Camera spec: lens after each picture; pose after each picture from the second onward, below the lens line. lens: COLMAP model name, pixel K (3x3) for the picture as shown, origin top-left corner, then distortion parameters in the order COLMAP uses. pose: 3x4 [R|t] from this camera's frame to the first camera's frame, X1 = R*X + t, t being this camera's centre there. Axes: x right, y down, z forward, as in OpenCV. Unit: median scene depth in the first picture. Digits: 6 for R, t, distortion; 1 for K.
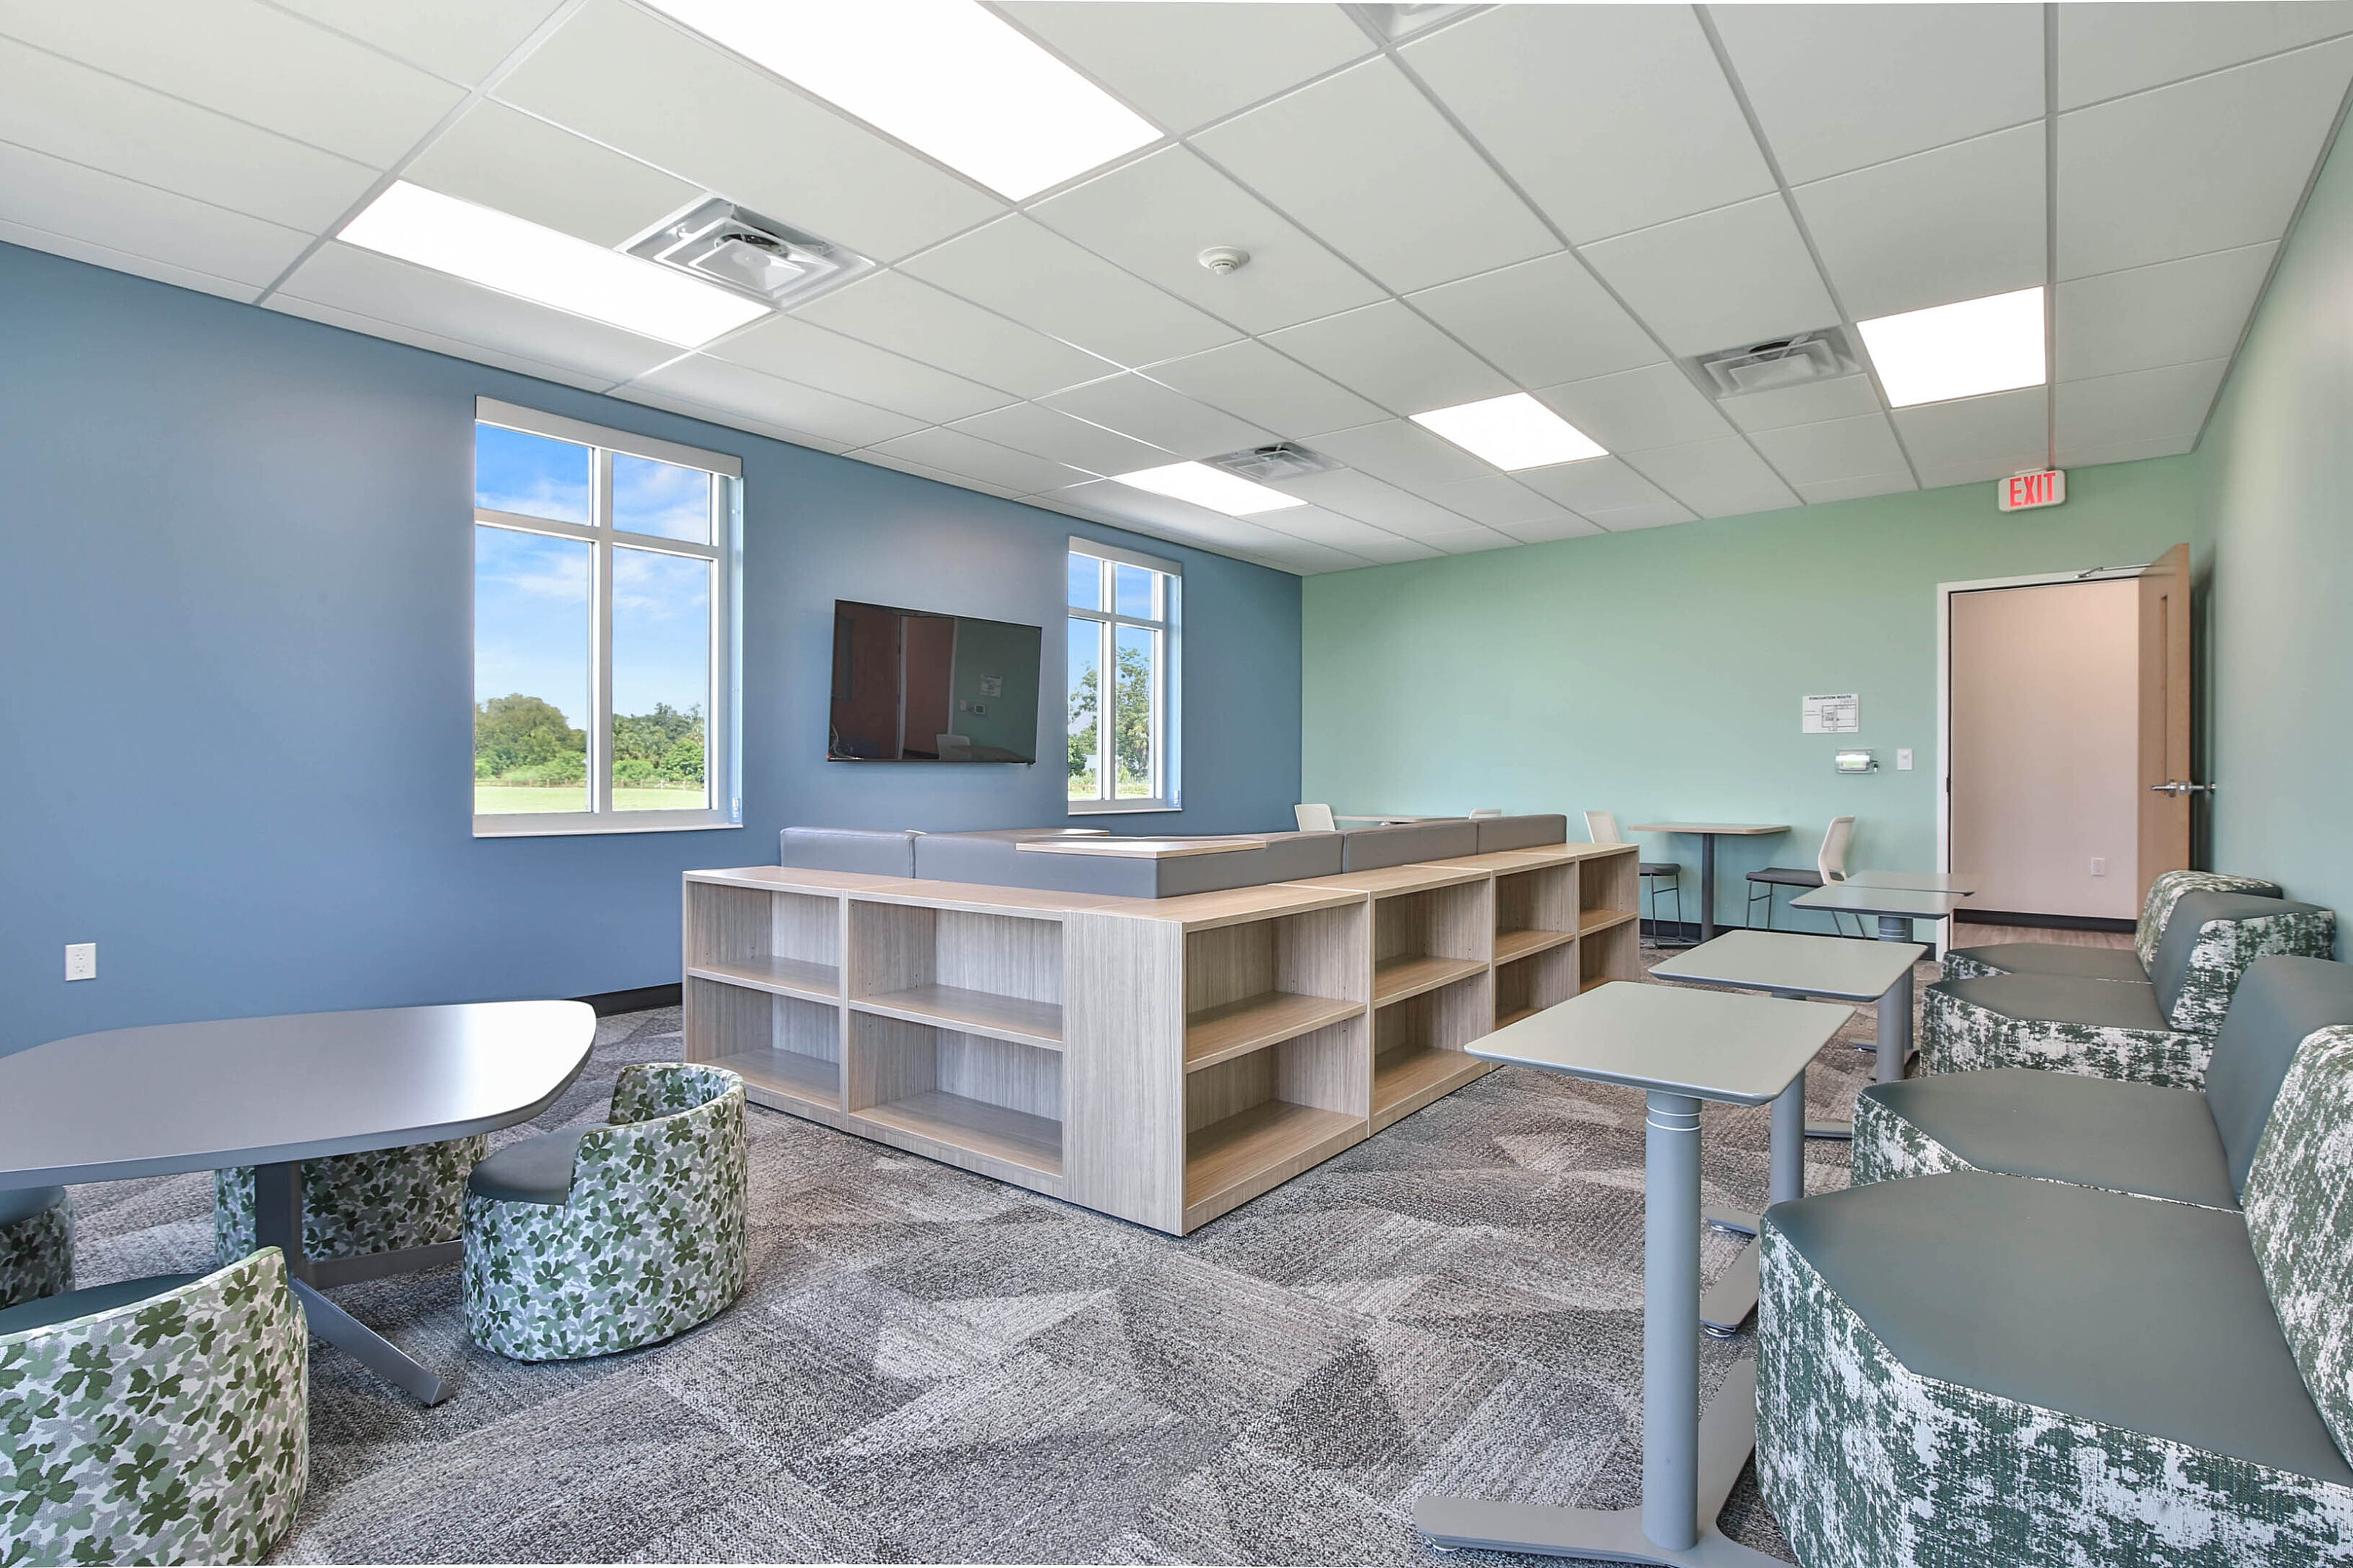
lens RADIAL K [[1123.0, 0, 1188.5], [0, 1123.0, 780.6], [0, 0, 1]] dist [-0.031705, 0.007373]
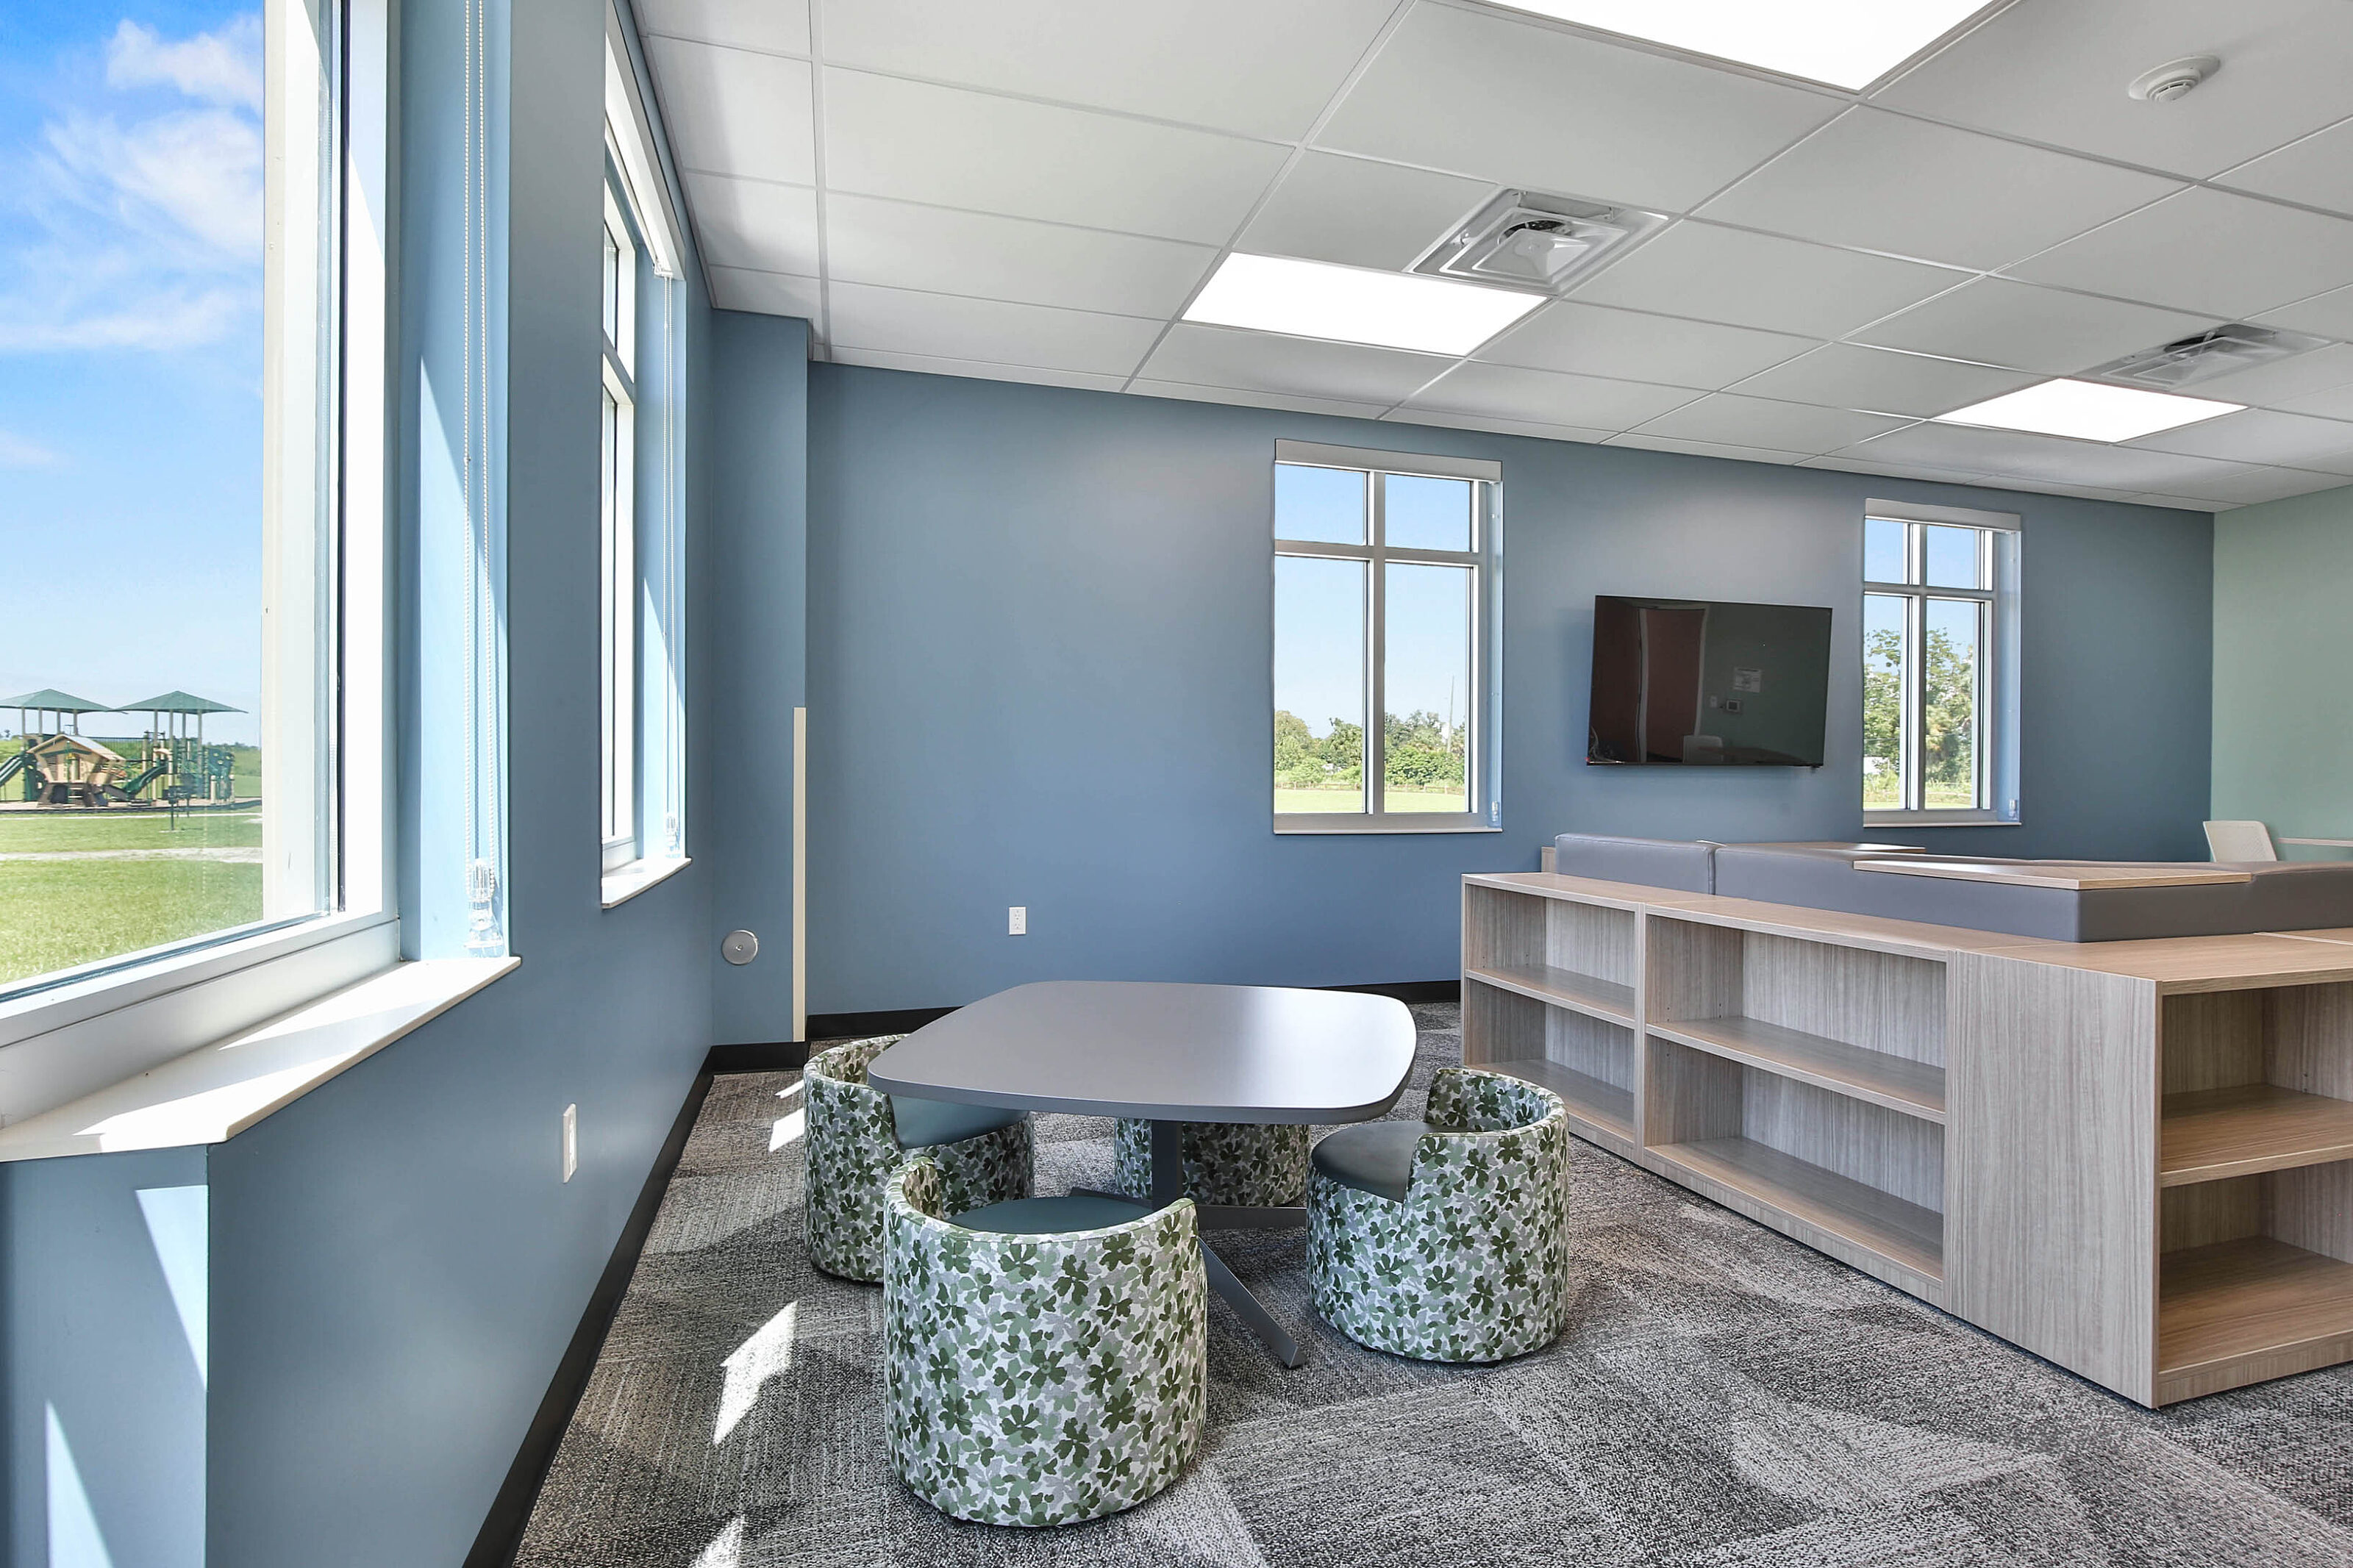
lens RADIAL K [[1123.0, 0, 1175.3], [0, 1123.0, 789.7], [0, 0, 1]] dist [-0.031705, 0.007373]
pose [[0.808945, 0.007710, -0.587834, -0.093758], [-0.005022, 0.999968, 0.006205, 0.000229], [0.587863, -0.002067, 0.808958, 0.037523]]
